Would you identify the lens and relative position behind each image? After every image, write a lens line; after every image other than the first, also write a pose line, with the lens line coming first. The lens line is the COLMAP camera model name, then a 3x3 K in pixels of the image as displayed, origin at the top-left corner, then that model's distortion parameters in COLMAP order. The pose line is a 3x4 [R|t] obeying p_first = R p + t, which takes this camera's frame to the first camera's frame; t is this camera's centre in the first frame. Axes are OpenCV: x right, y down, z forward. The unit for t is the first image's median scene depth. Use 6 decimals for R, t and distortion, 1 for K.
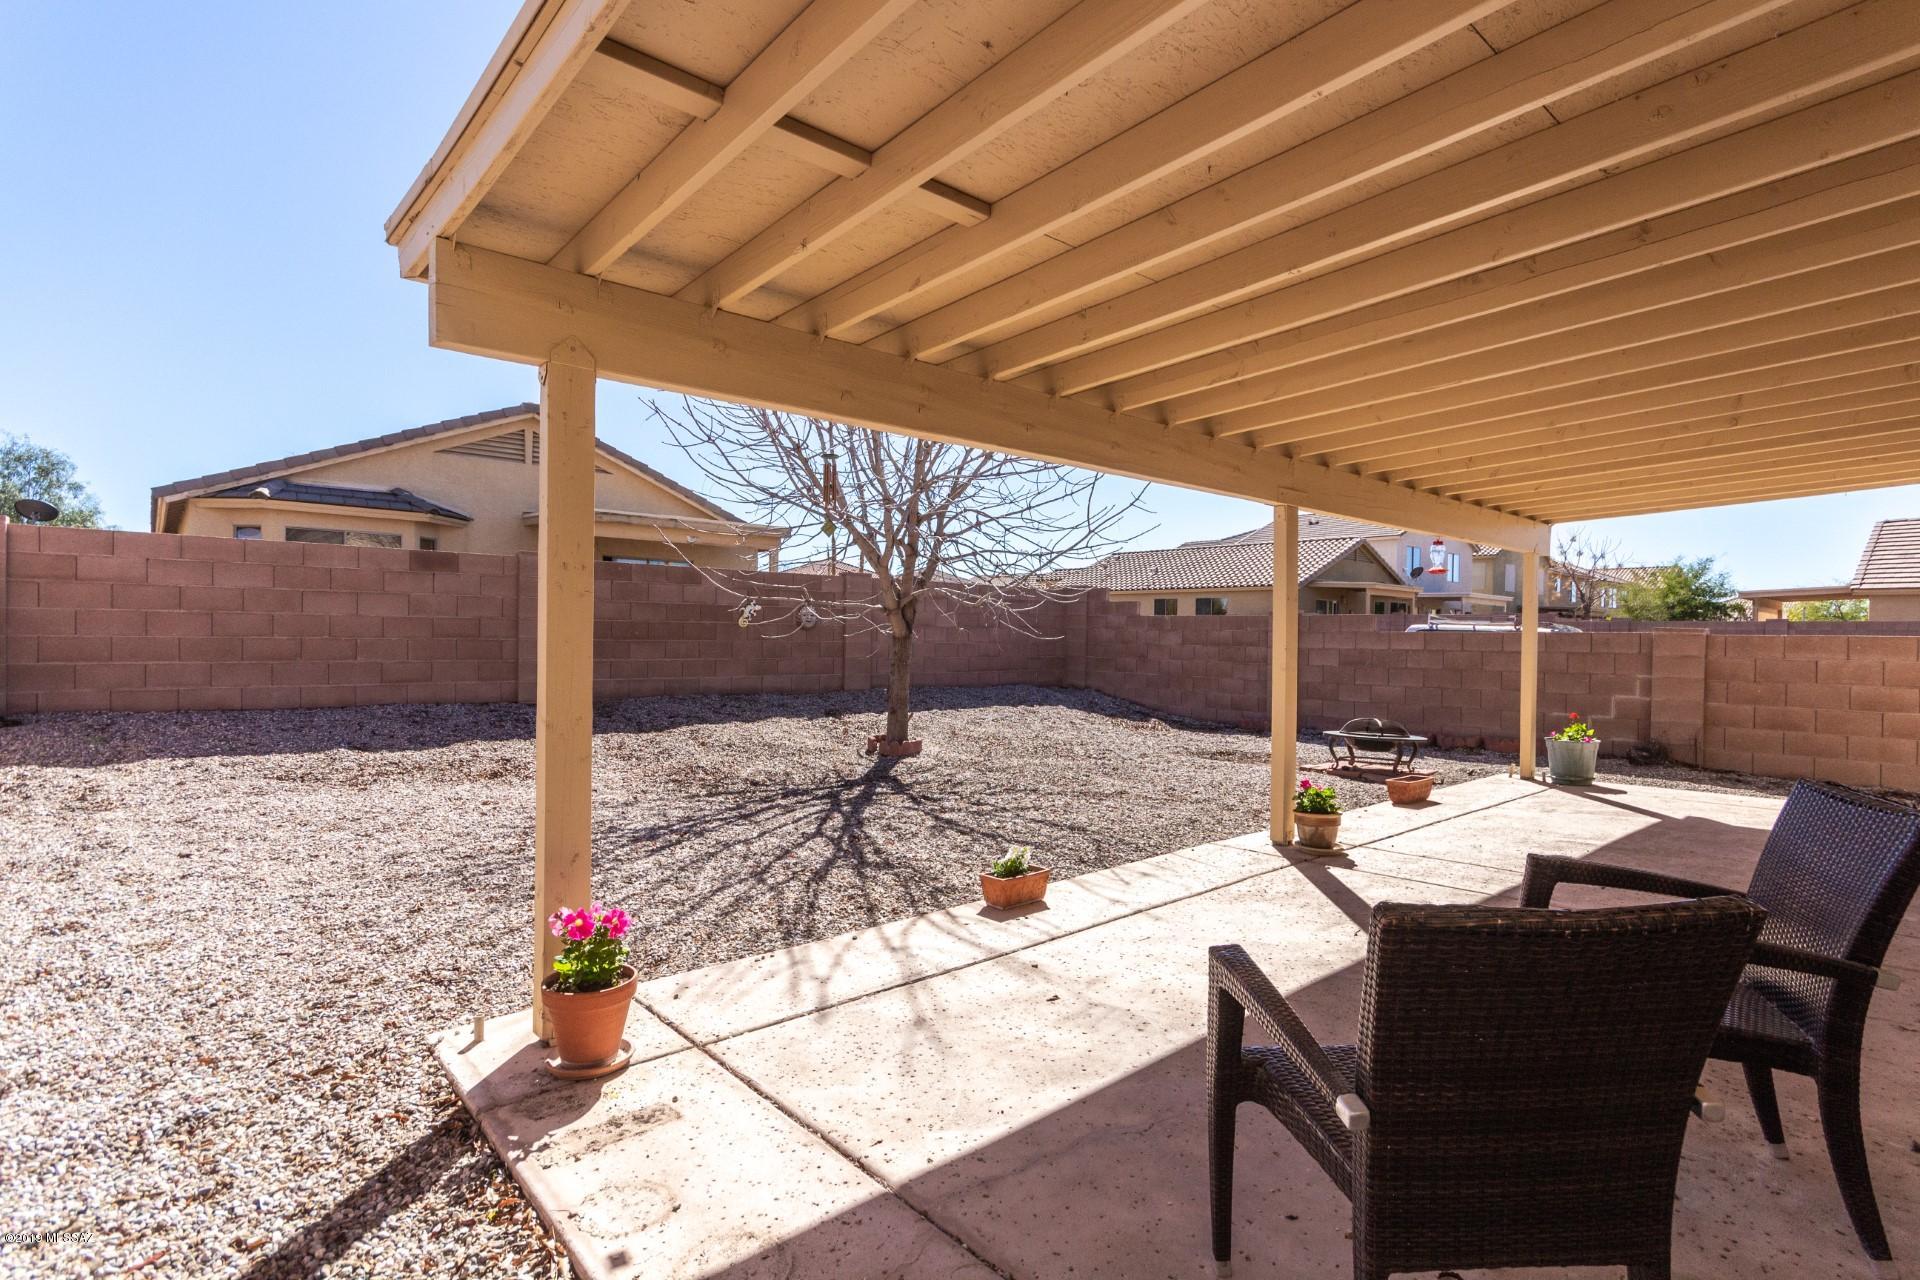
lens RADIAL K [[928.0, 0, 968.3], [0, 928.0, 655.9], [0, 0, 1]] dist [0.003155, 0.000641]
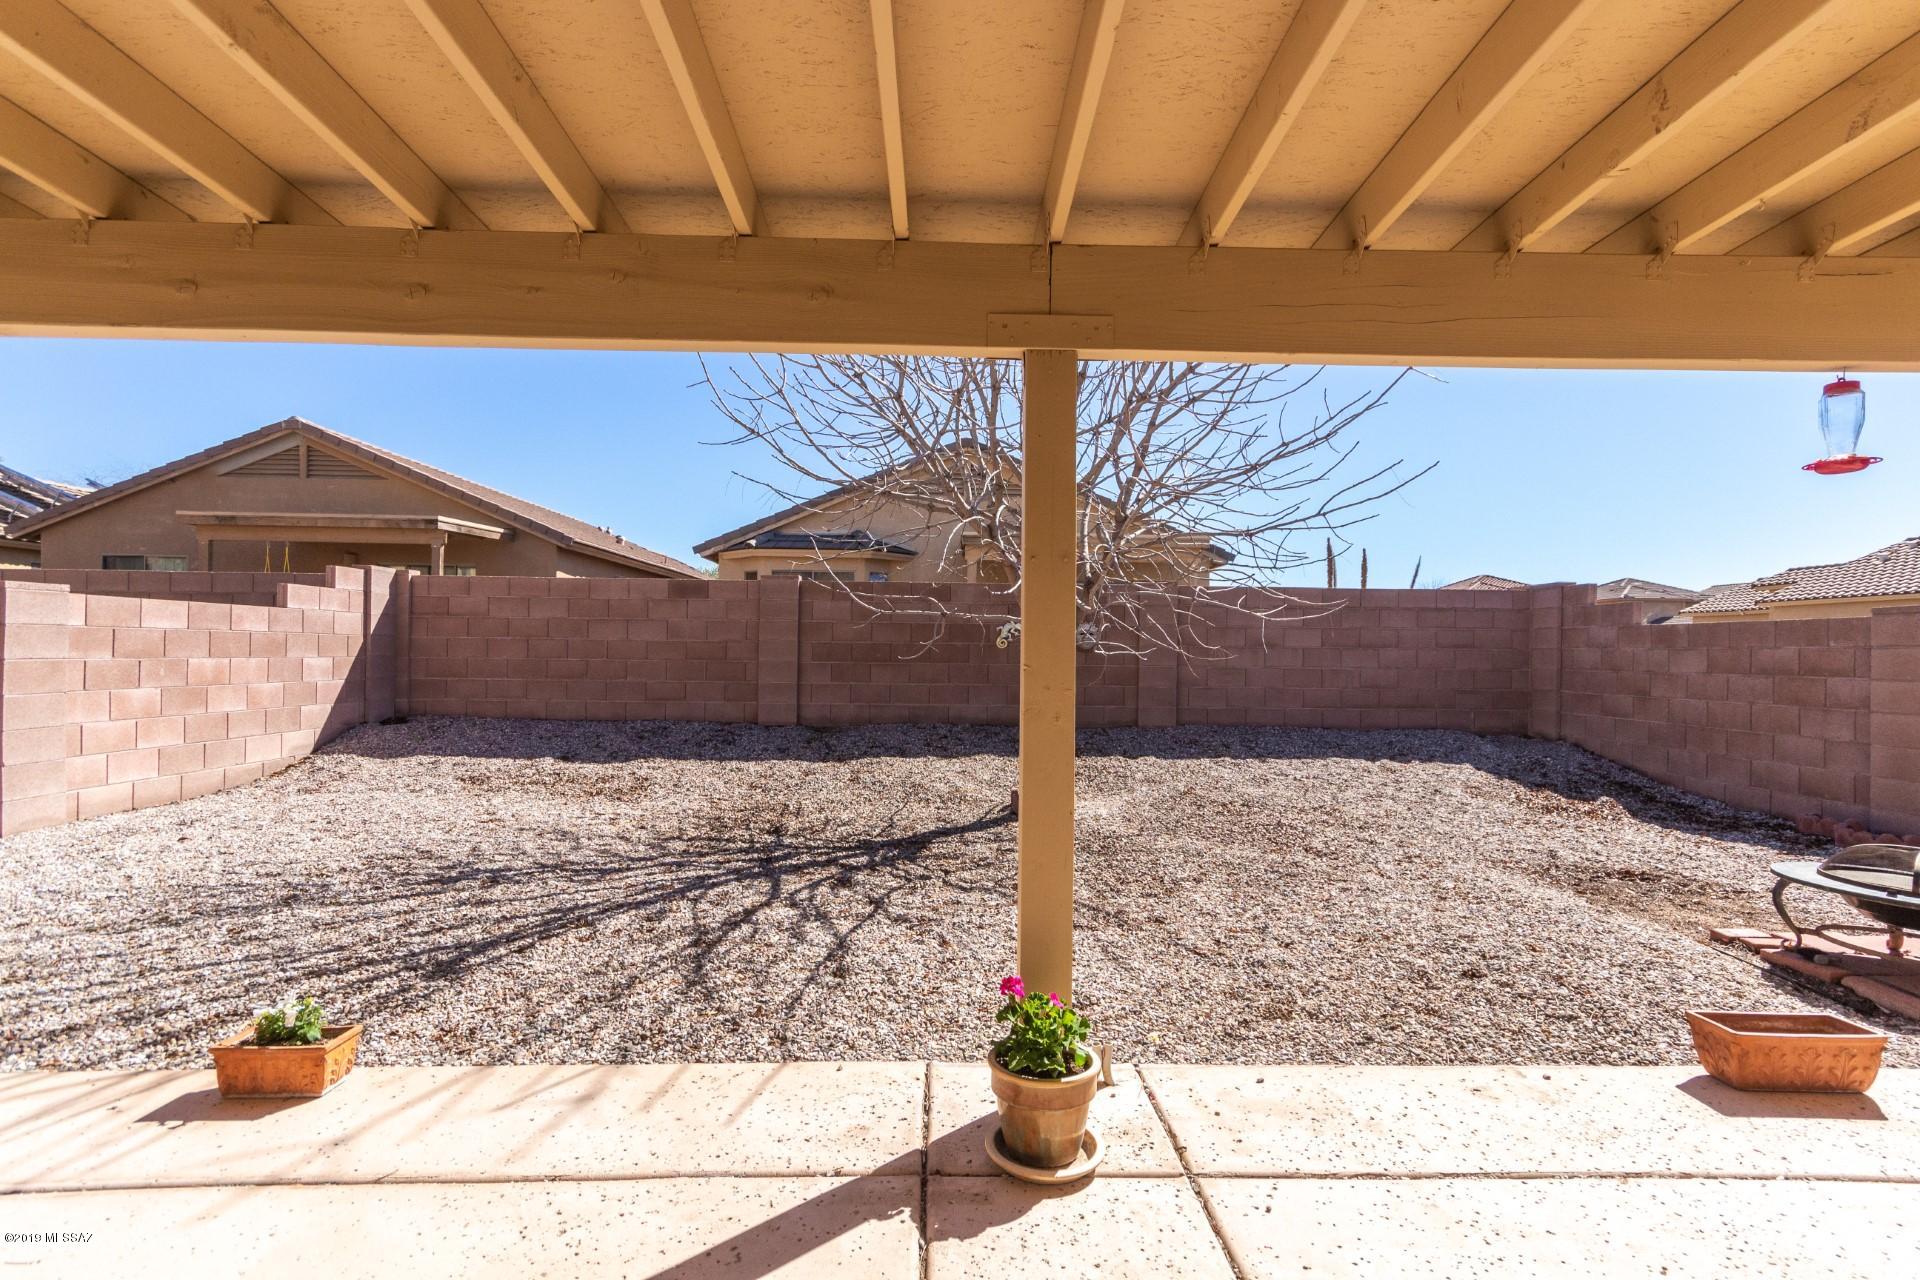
lens RADIAL K [[928.0, 0, 968.3], [0, 928.0, 655.9], [0, 0, 1]] dist [0.003155, 0.000641]
pose [[0.766734, -0.004735, -0.641947, 0.265945], [-0.014939, 0.999570, -0.025216, -0.001488], [0.641791, 0.028924, 0.766334, 0.279741]]
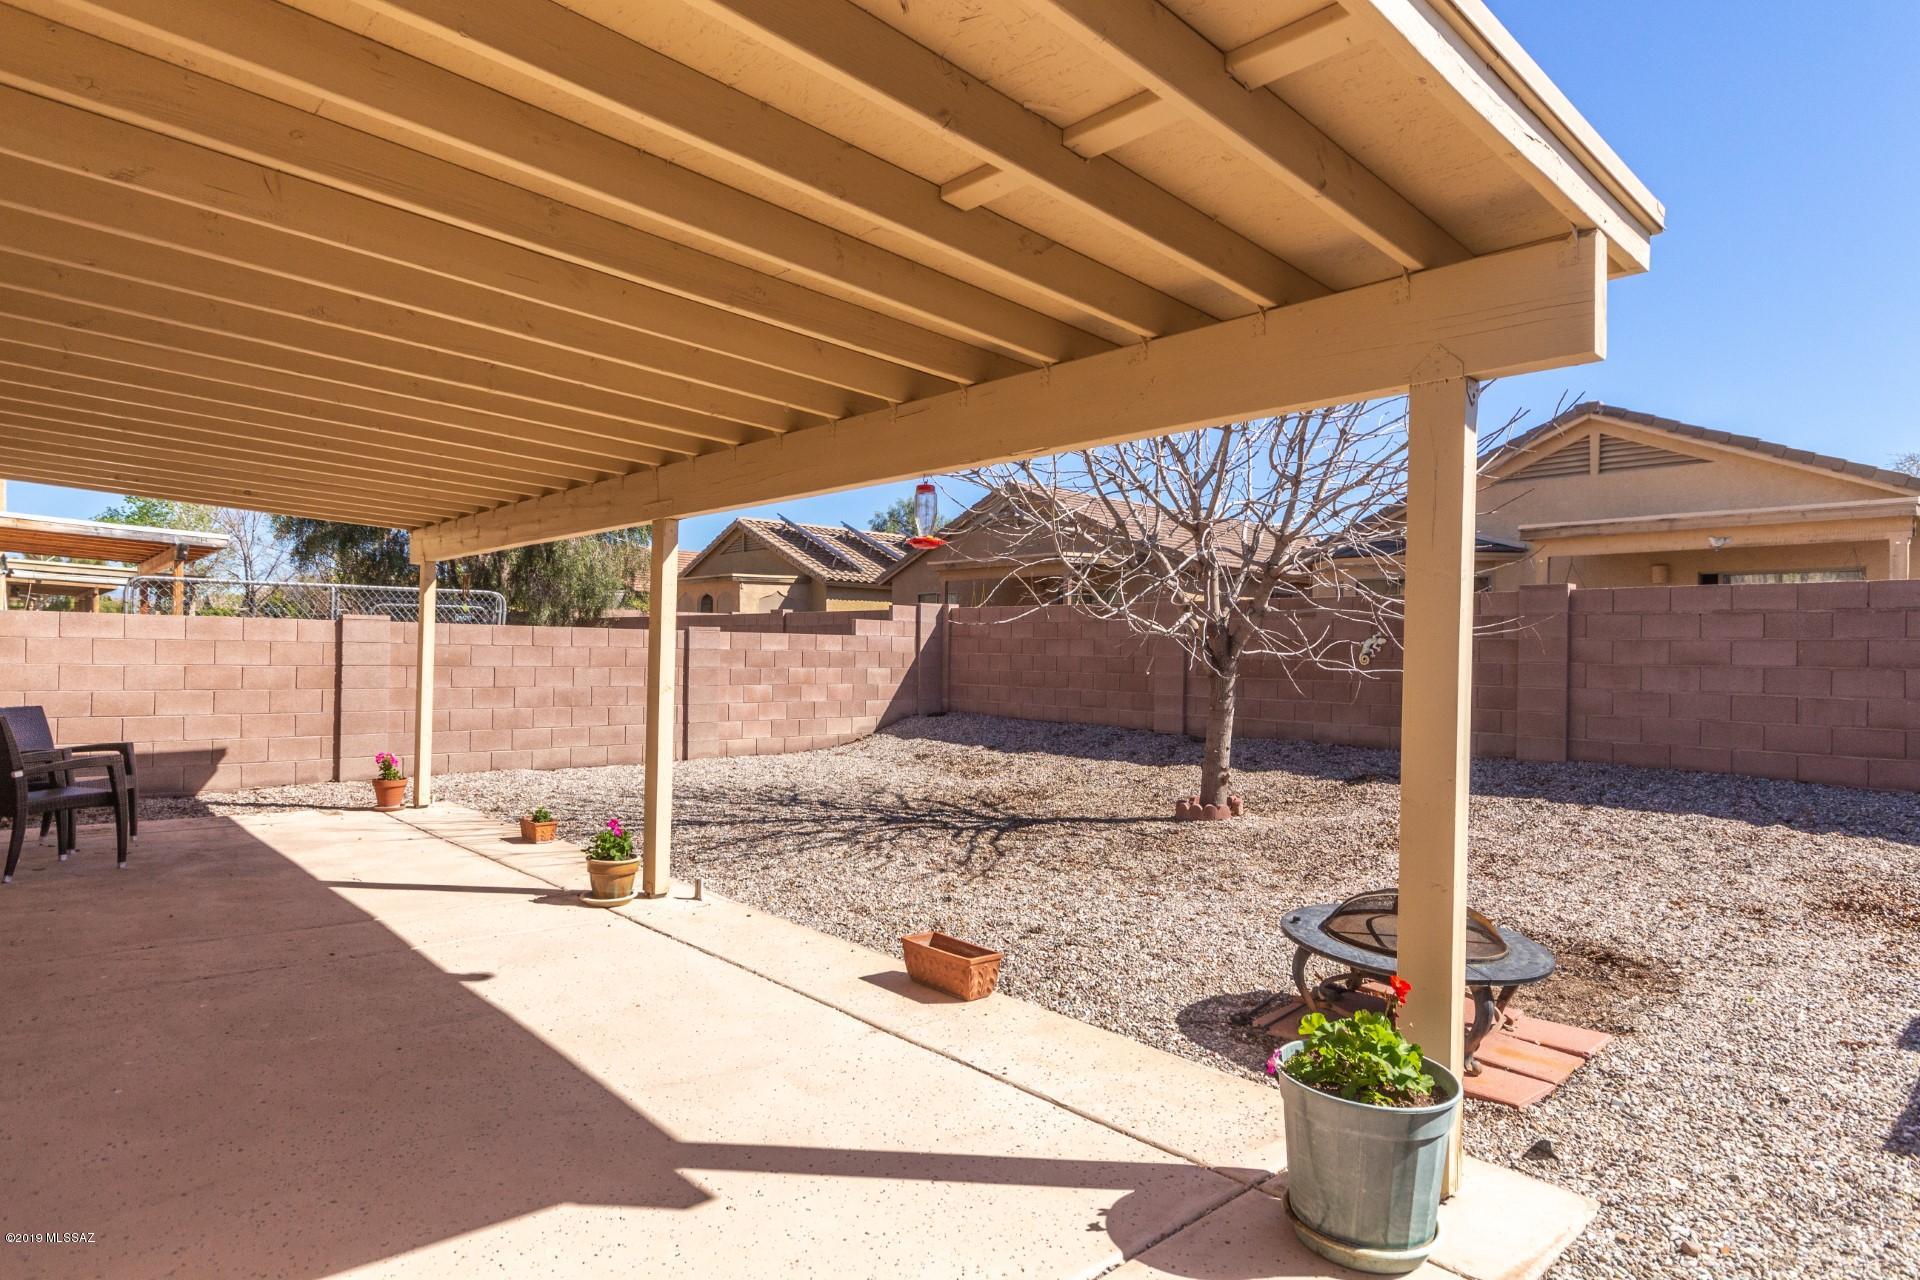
lens RADIAL K [[1057.7, 0, 967.5], [0, 1057.7, 646.4], [0, 0, 1]] dist [0.001322, 0.000756]
pose [[0.026096, -0.022414, -0.999408, 0.616077], [-0.039250, 0.998955, -0.023429, -0.010893], [0.998889, 0.039838, 0.025189, 0.565274]]
